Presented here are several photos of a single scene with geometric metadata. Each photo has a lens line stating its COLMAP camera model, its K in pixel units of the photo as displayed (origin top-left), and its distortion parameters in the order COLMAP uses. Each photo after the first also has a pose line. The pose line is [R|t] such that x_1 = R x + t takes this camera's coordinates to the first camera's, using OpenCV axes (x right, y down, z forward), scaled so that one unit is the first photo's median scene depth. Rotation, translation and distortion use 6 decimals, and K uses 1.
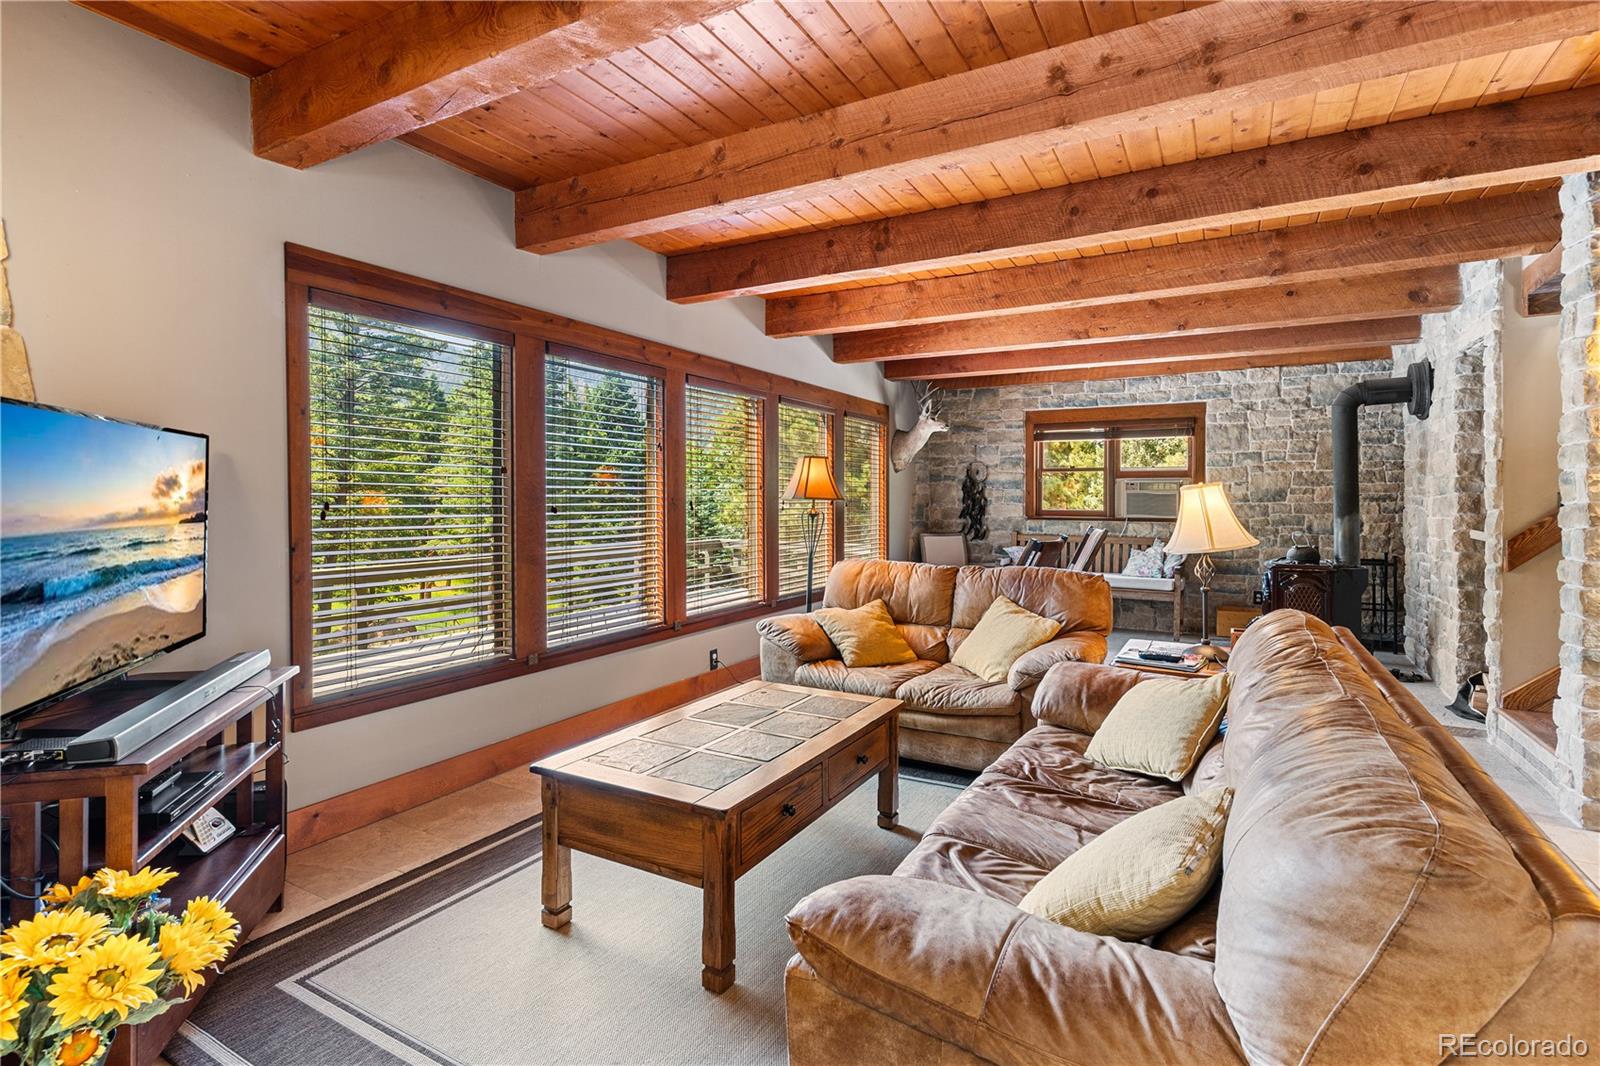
lens RADIAL K [[768.0, 0, 785.8], [0, 768.0, 506.1], [0, 0, 1]] dist [0.000837, -0.001605]
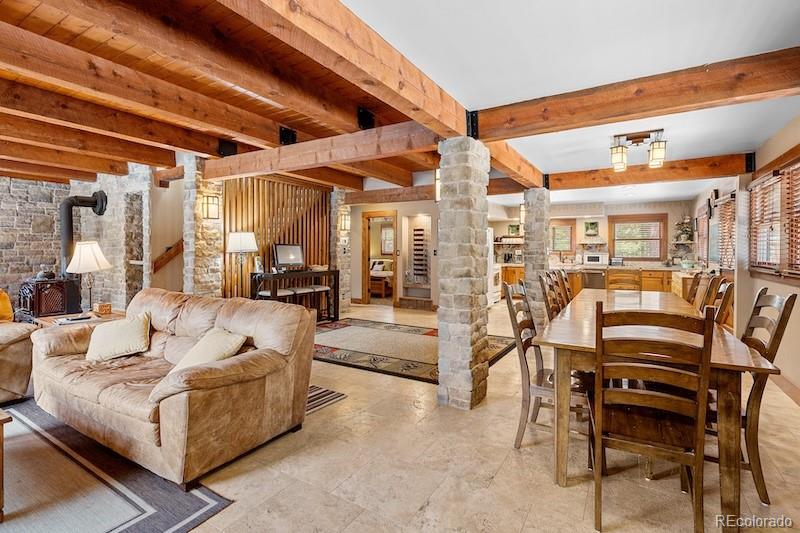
lens RADIAL K [[384.0, 0, 405.3], [0, 384.0, 251.7], [0, 0, 1]] dist [0.000837, -0.001605]
pose [[0.020621, -0.001822, 0.999786, -0.271612], [0.000862, 0.999998, 0.001804, -0.000542], [-0.999787, 0.000824, 0.020623, 0.010187]]
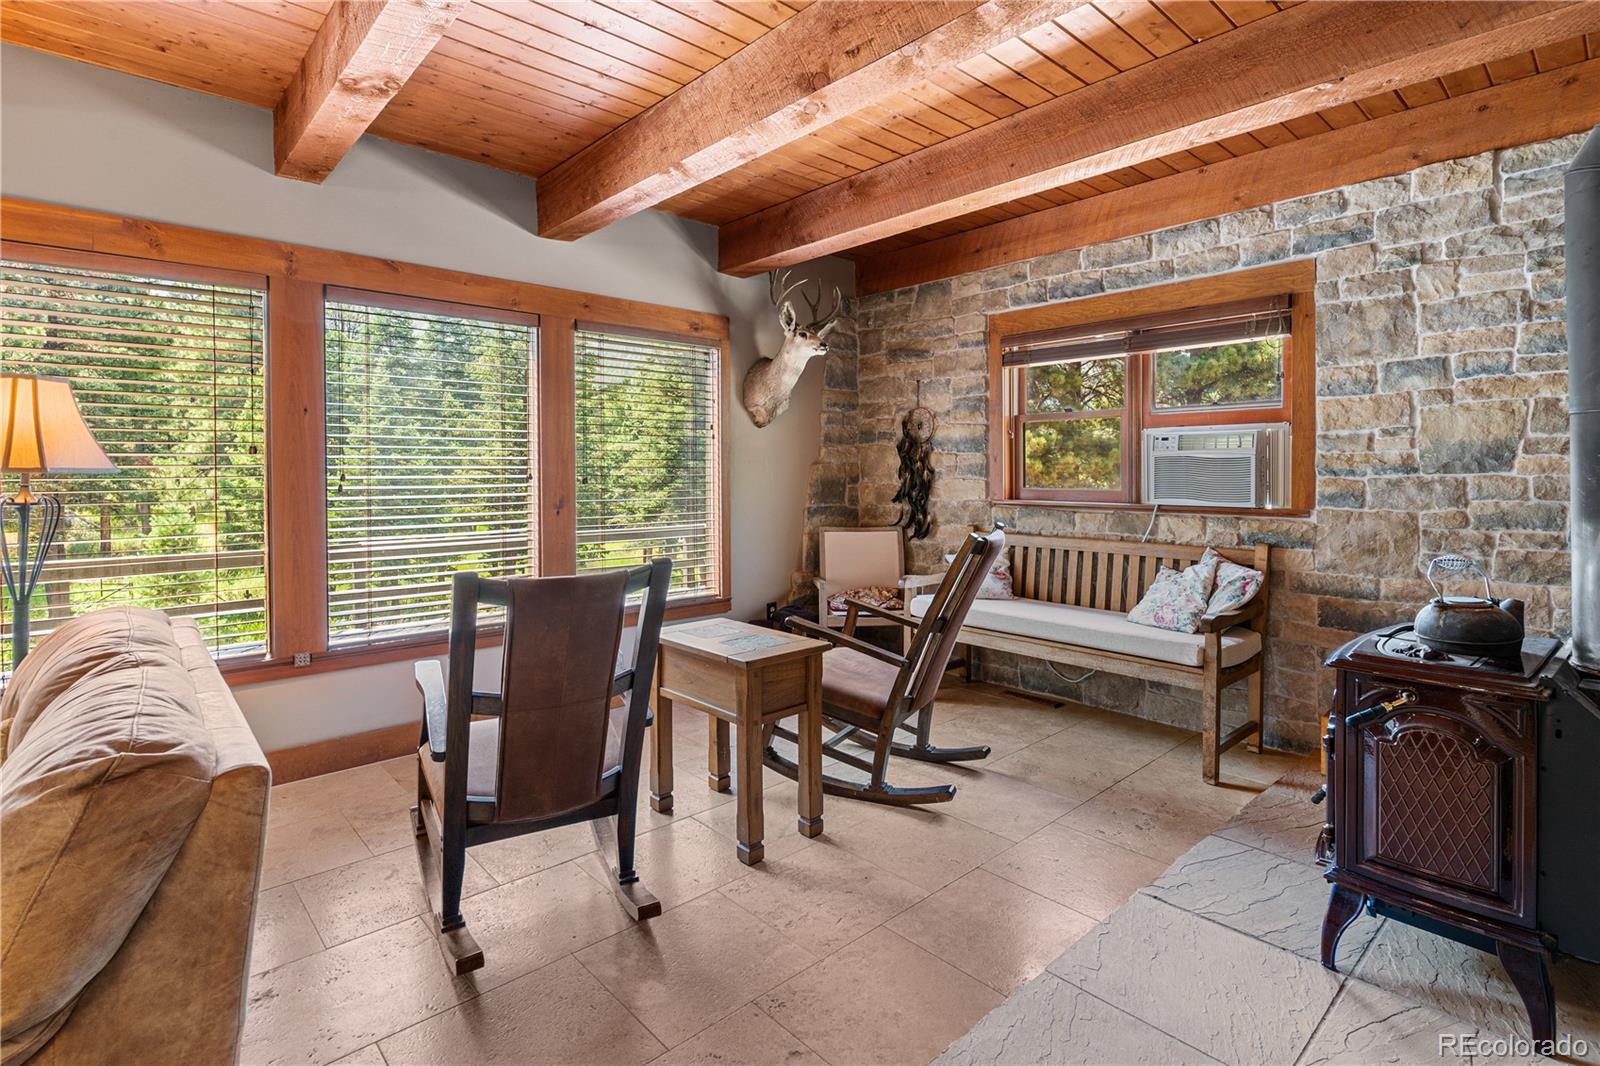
lens RADIAL K [[768.0, 0, 798.9], [0, 768.0, 480.4], [0, 0, 1]] dist [0.000837, -0.001605]
pose [[0.949231, -0.000155, -0.314579, 0.402779], [-0.000355, 0.999999, -0.001564, -0.000273], [0.314579, 0.001596, 0.949230, 0.468719]]
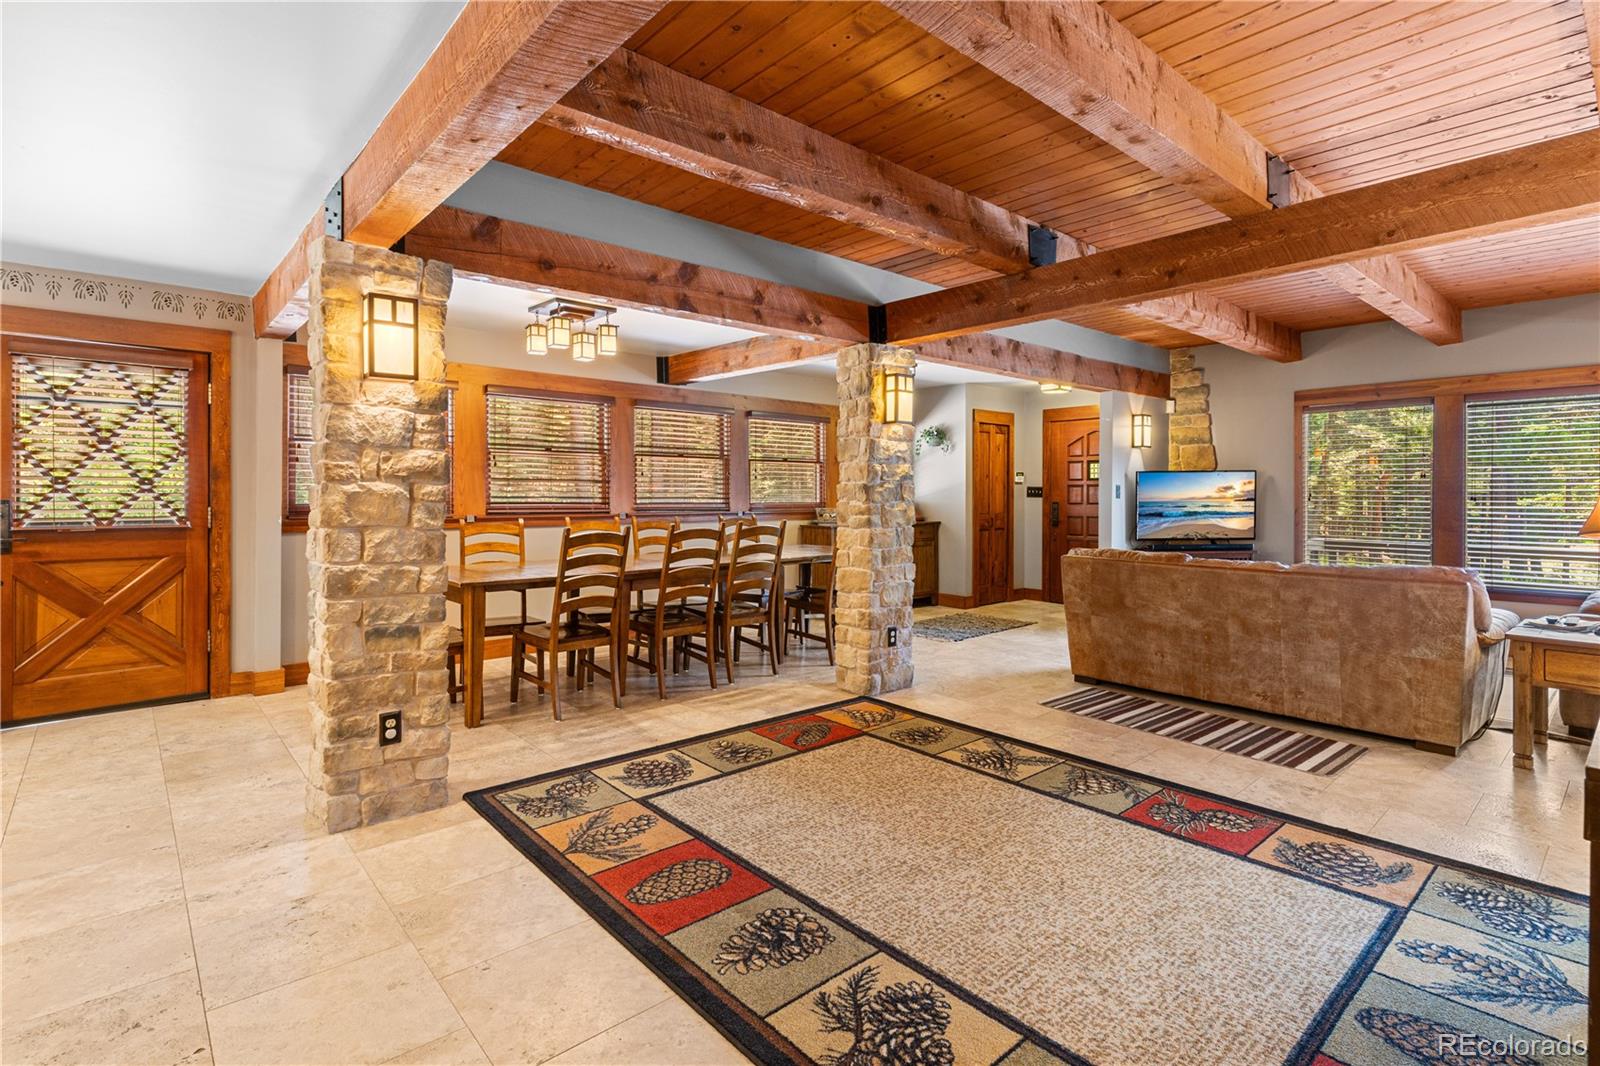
lens RADIAL K [[768.0, 0, 804.3], [0, 768.0, 496.2], [0, 0, 1]] dist [0.000837, -0.001605]
pose [[-0.325713, 0.001807, -0.945467, 0.818452], [-0.007249, 0.999964, 0.004409, 0.000957], [0.945441, 0.008290, -0.325688, 0.109460]]
